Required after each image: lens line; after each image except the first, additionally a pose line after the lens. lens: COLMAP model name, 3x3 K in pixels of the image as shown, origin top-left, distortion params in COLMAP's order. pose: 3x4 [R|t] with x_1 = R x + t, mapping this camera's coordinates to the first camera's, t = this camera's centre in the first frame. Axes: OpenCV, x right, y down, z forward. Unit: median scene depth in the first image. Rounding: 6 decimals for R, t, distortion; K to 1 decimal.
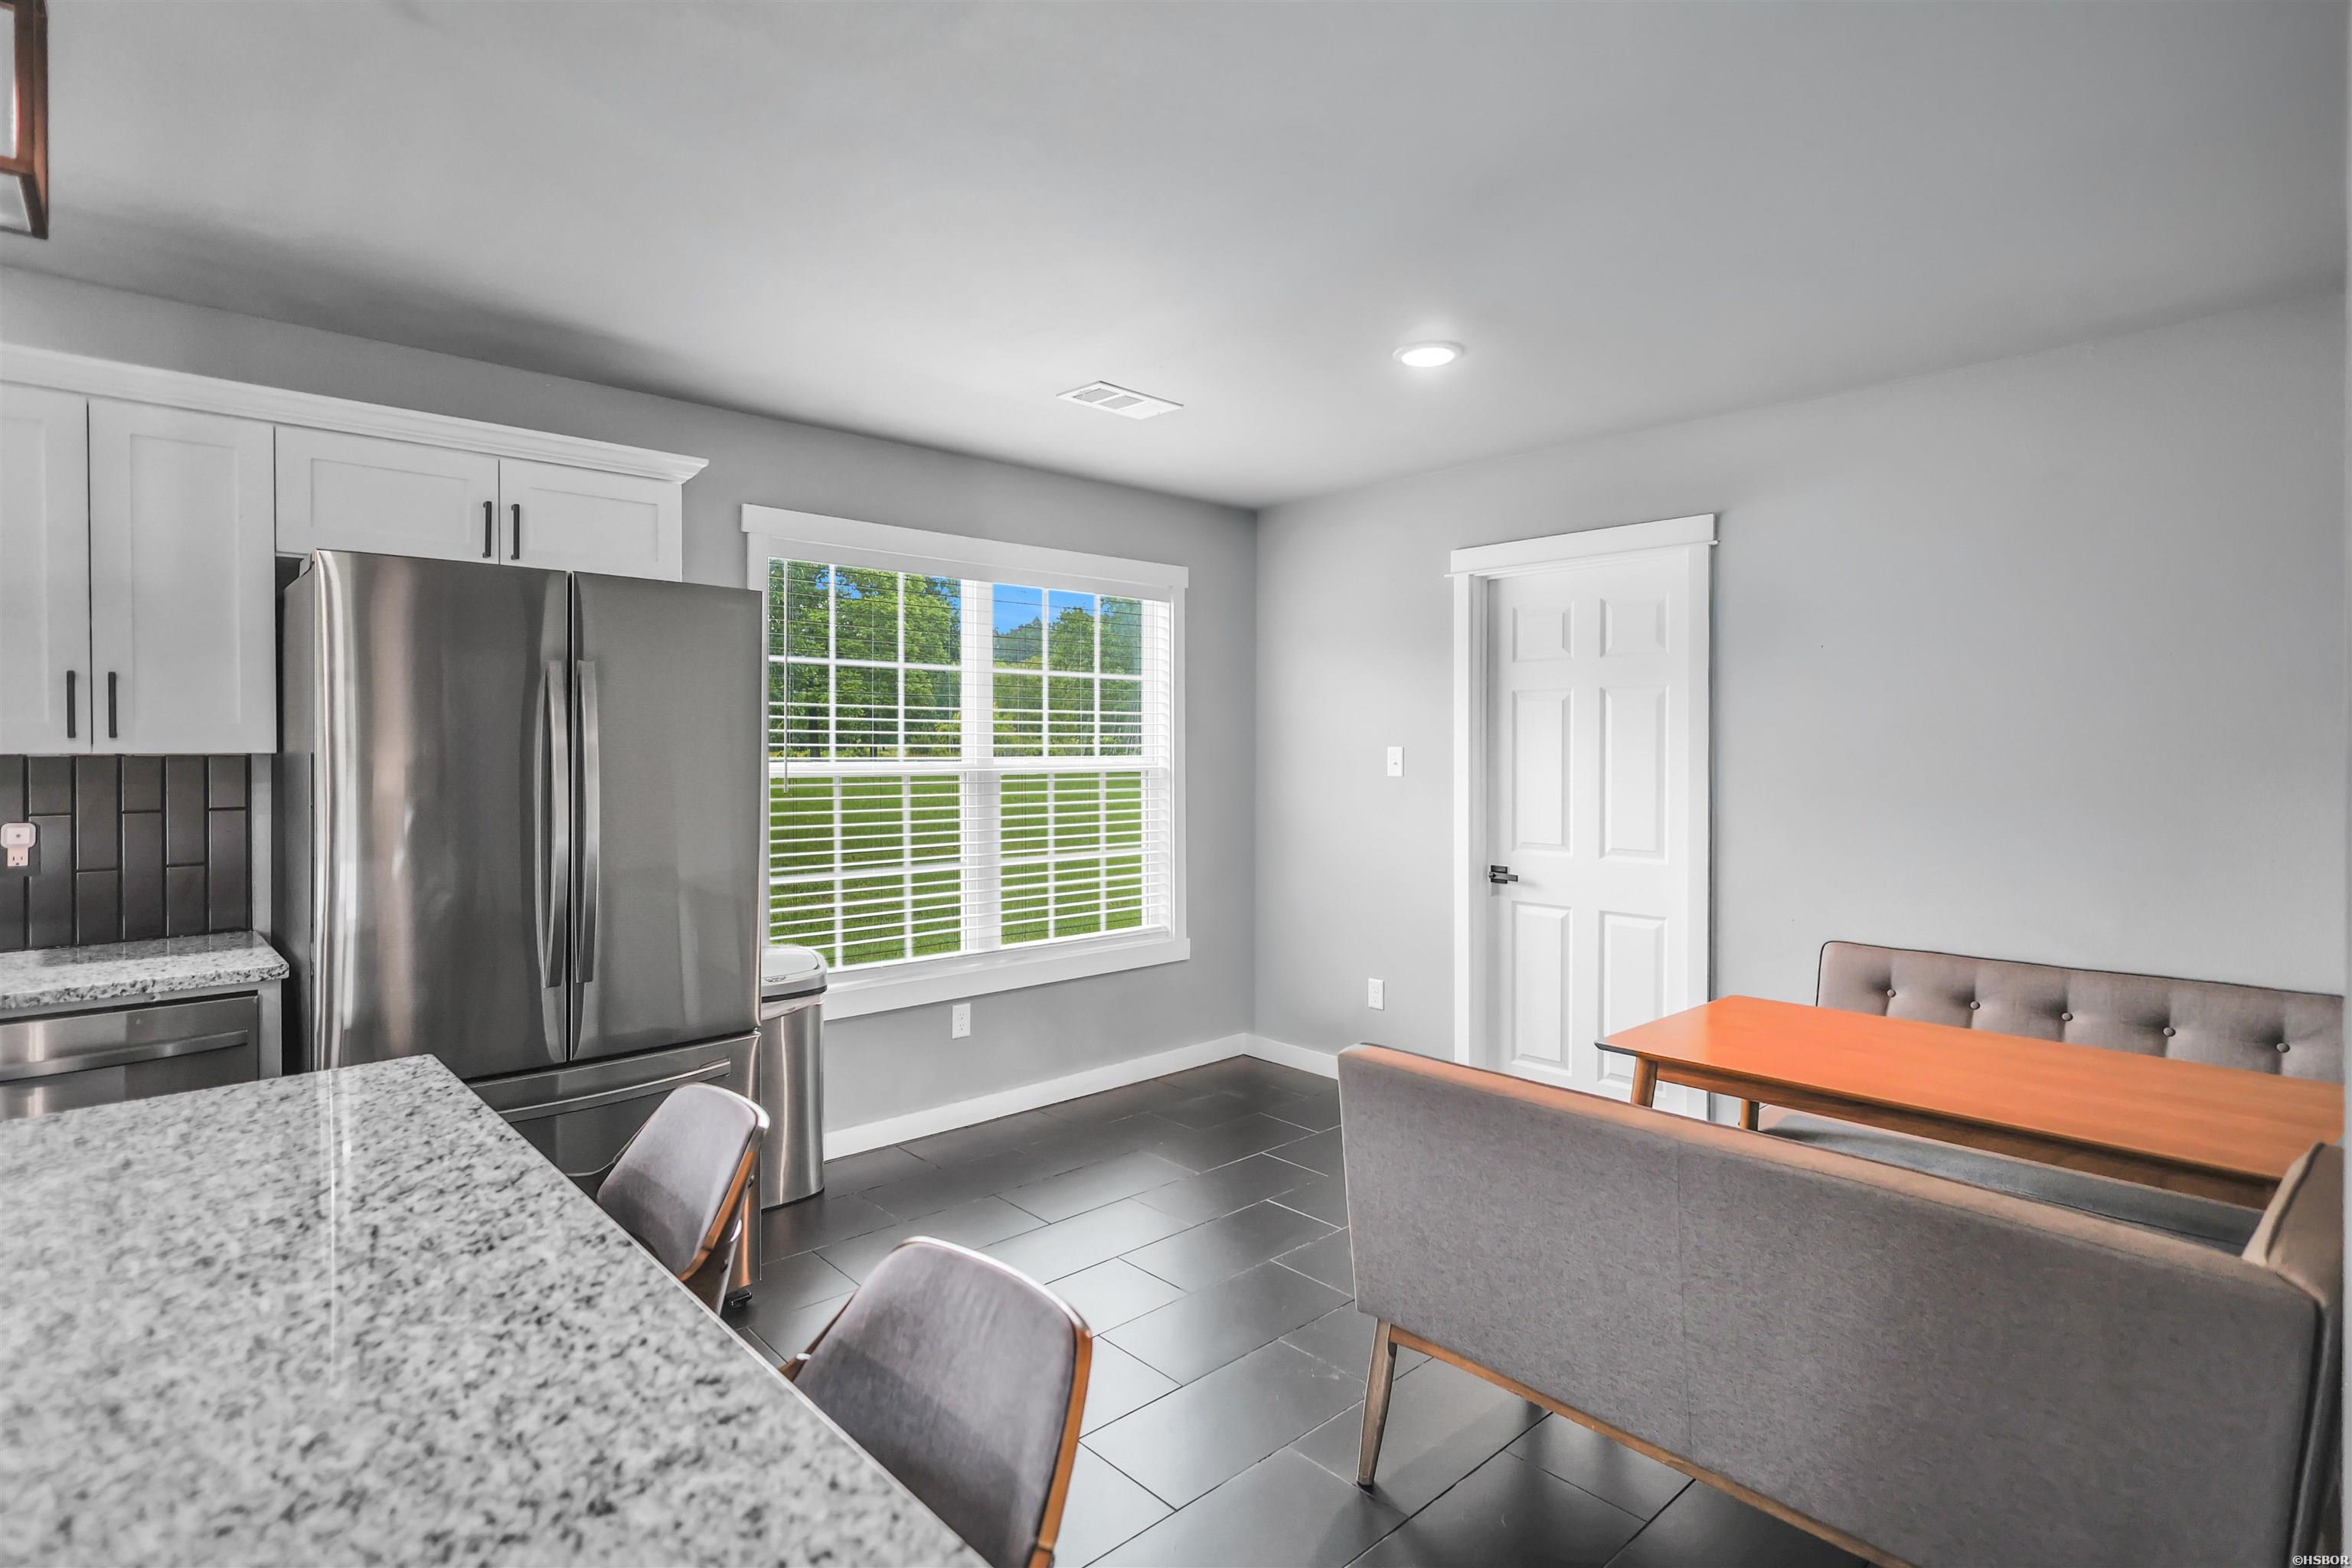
lens RADIAL K [[1168.4, 0, 1159.5], [0, 1168.4, 744.1], [0, 0, 1]] dist [-0.001856, 0.001533]
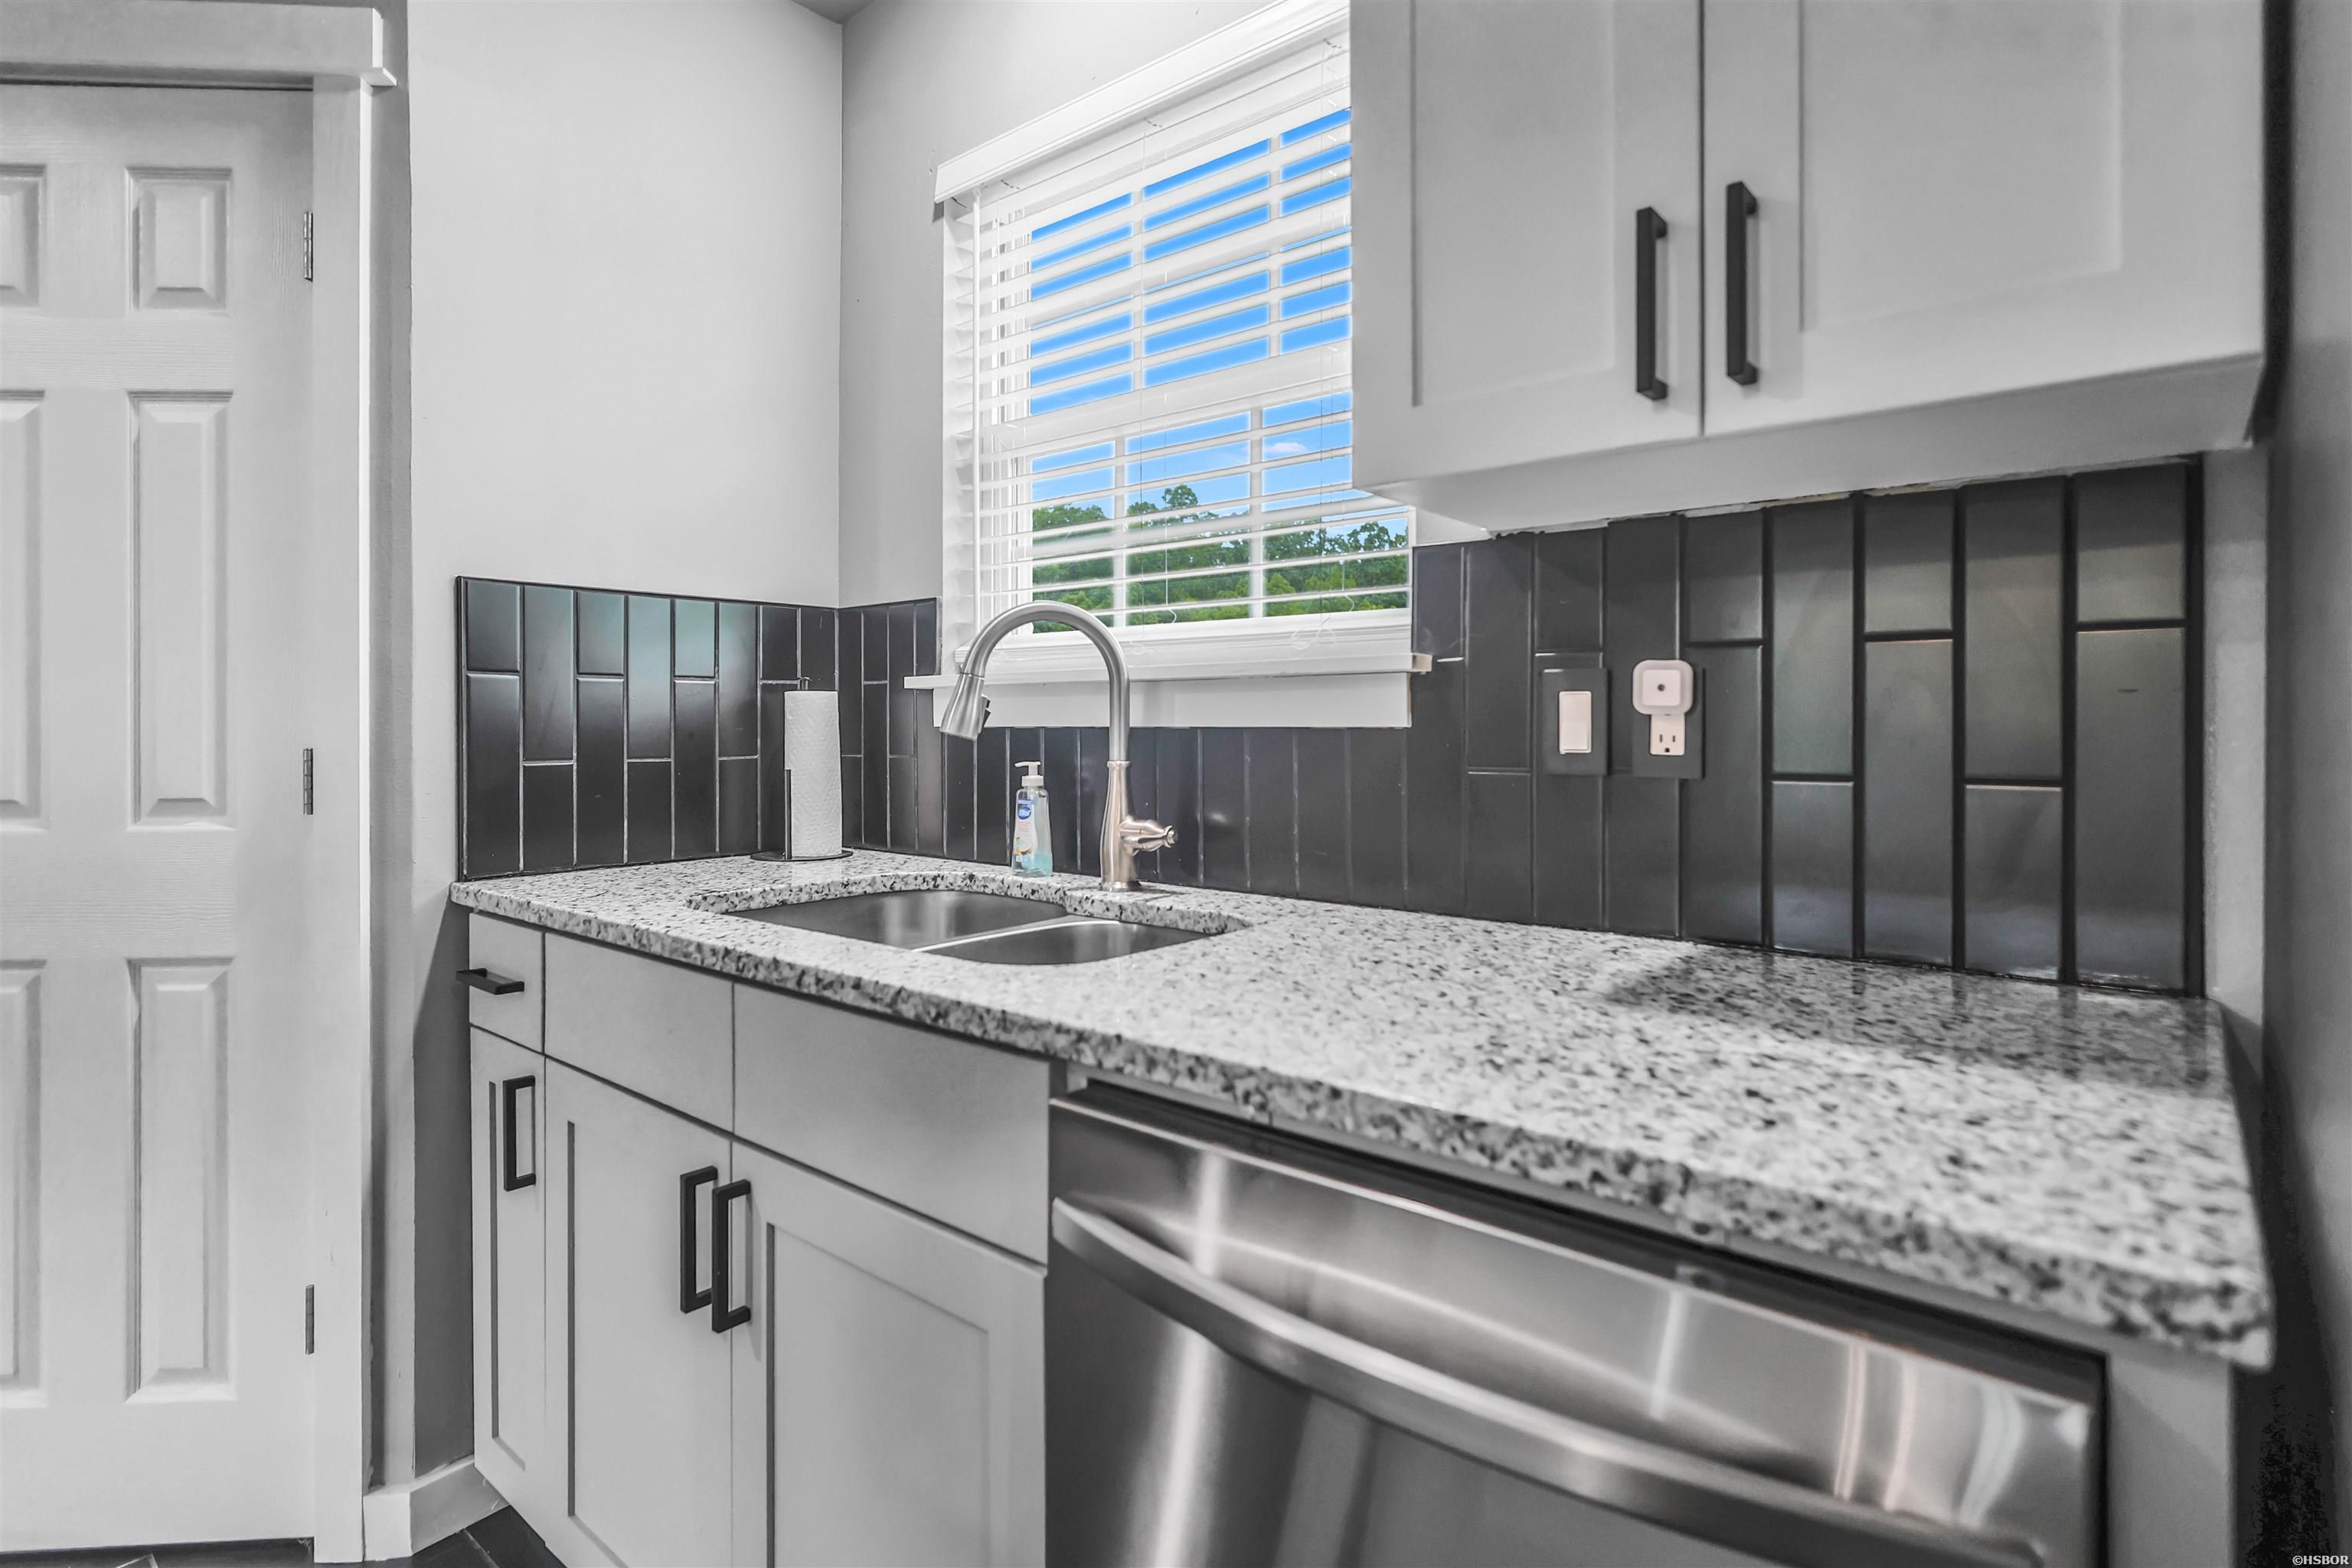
lens RADIAL K [[1168.4, 0, 1166.4], [0, 1168.4, 725.5], [0, 0, 1]] dist [-0.001856, 0.001533]
pose [[0.119634, 0.006340, -0.992798, -0.383258], [0.003550, 0.999970, 0.006814, 0.062947], [0.992812, -0.004340, 0.119608, 0.528530]]
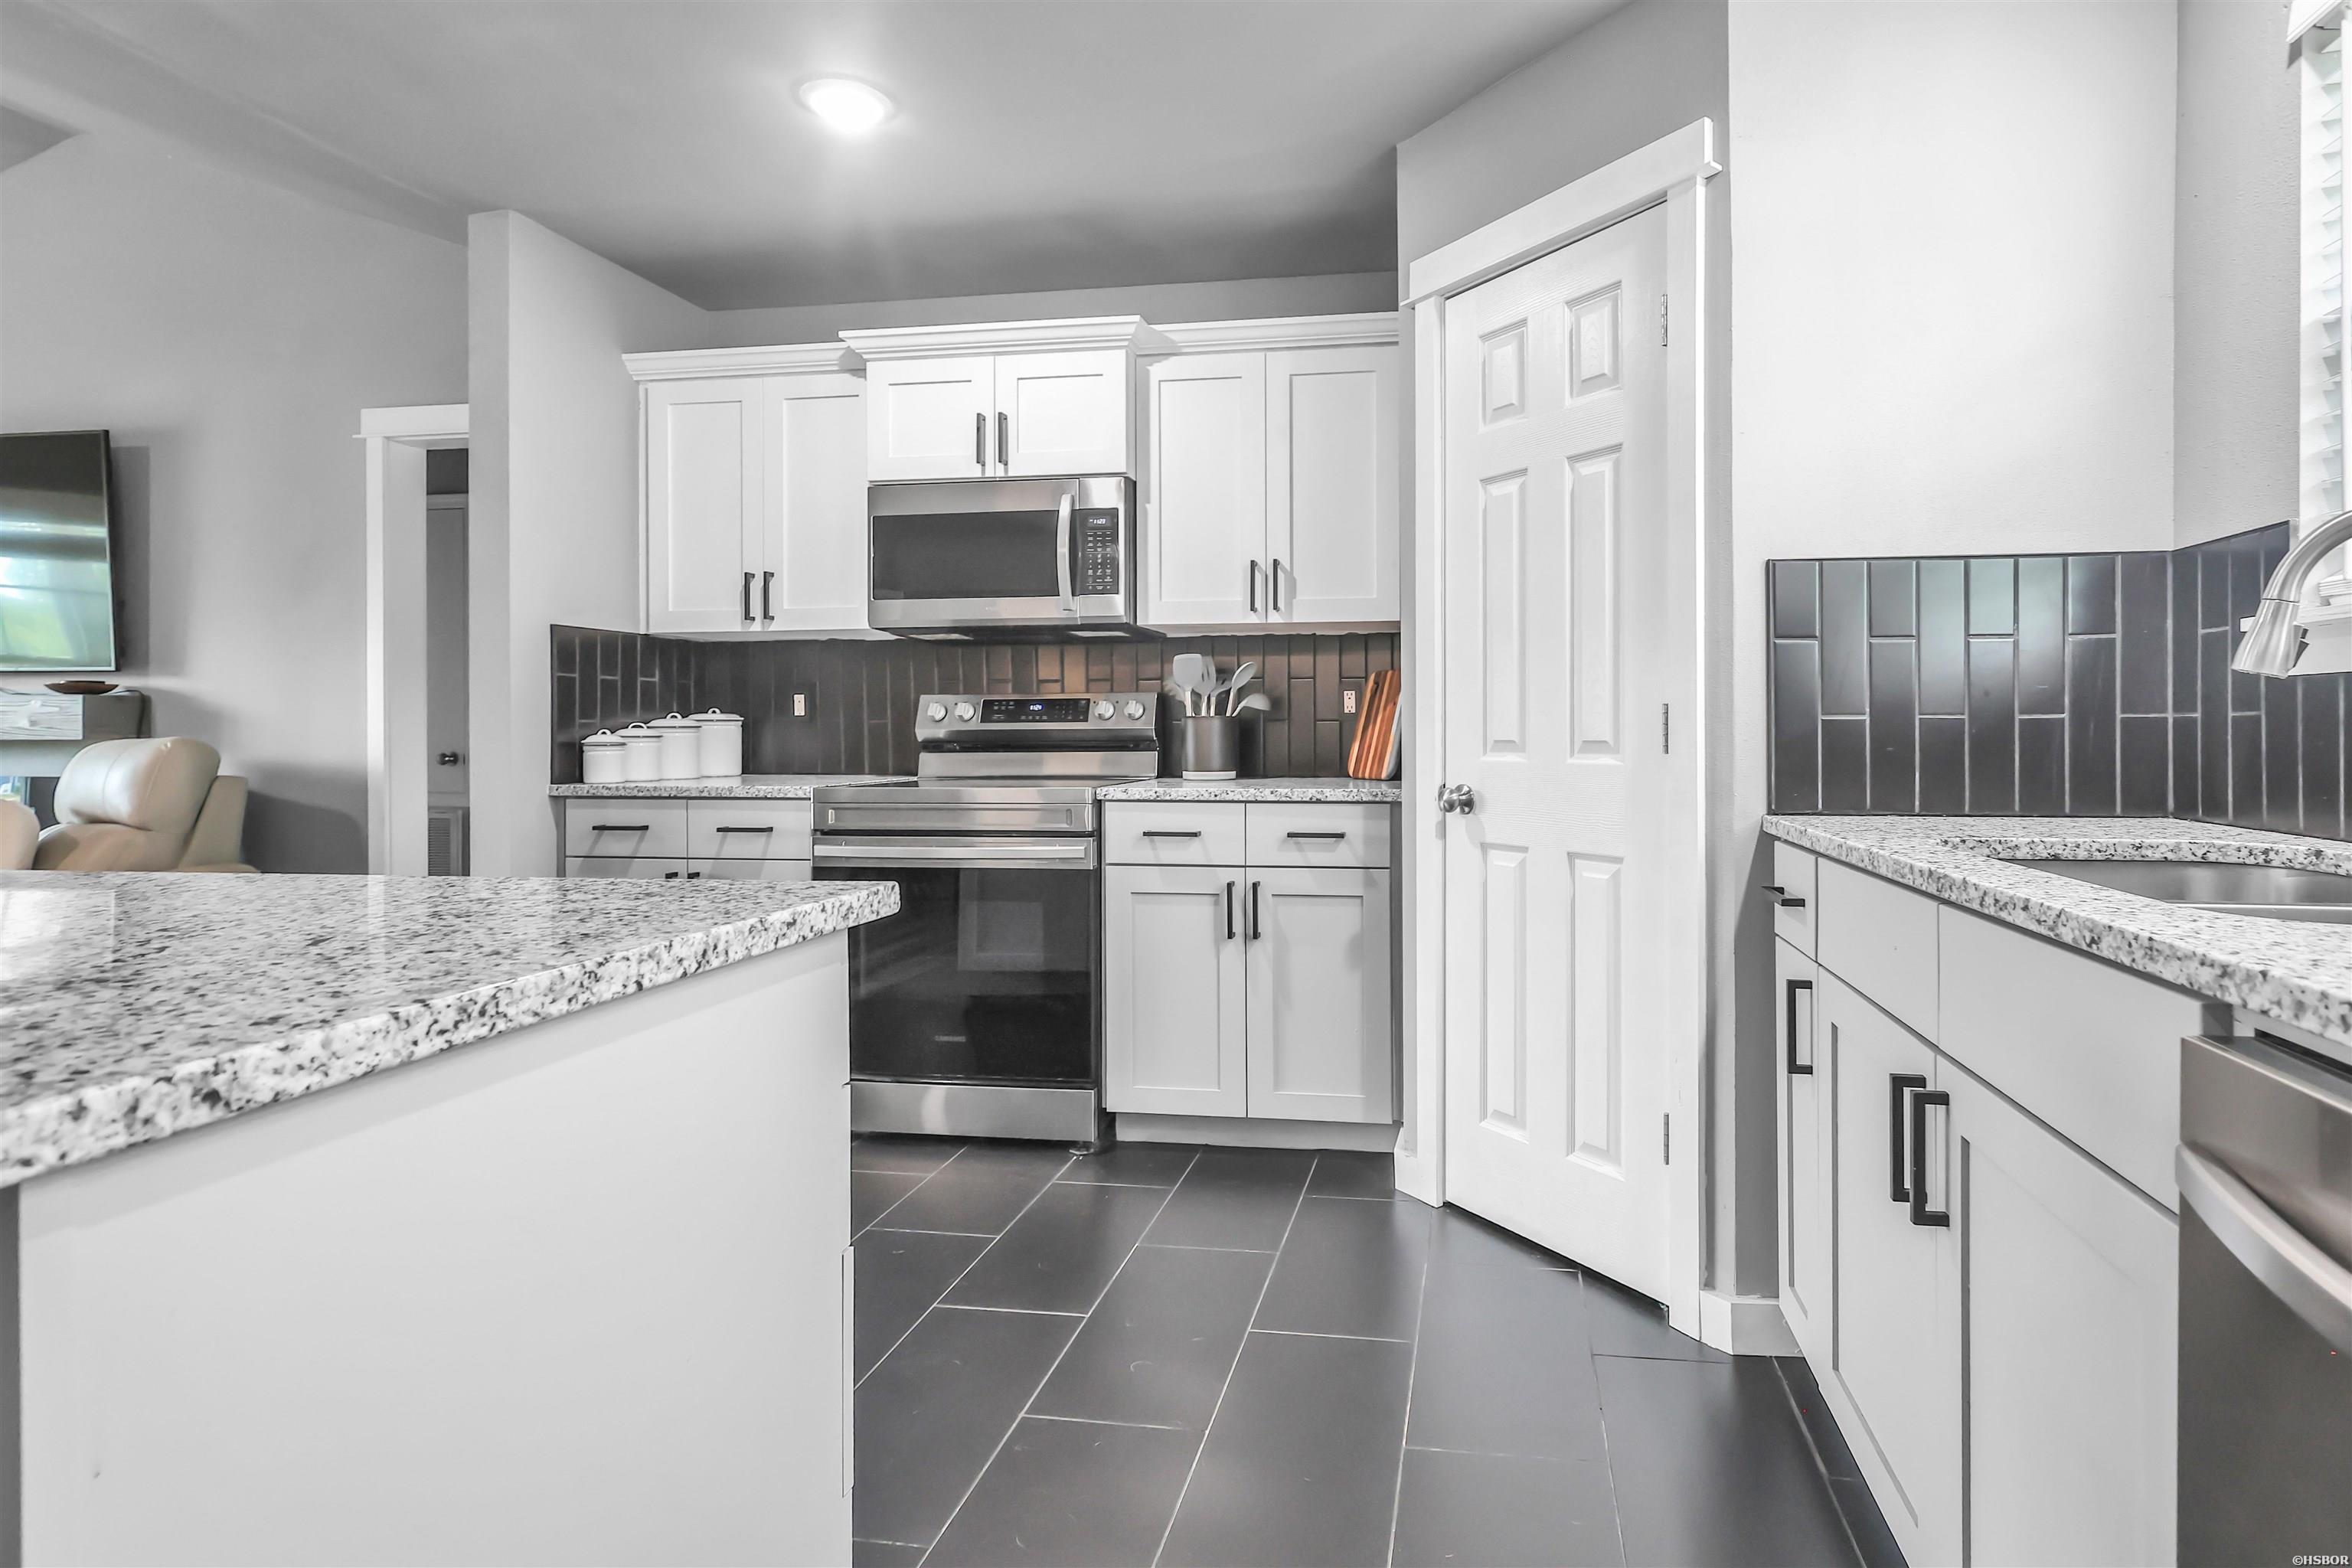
lens RADIAL K [[1168.4, 0, 1345.8], [0, 1168.4, 728.1], [0, 0, 1]] dist [-0.001856, 0.001533]
pose [[-0.765277, 0.008721, -0.643642, -0.367561], [0.010270, 0.999946, 0.001339, 0.082310], [0.643619, -0.005585, -0.765326, 0.597019]]
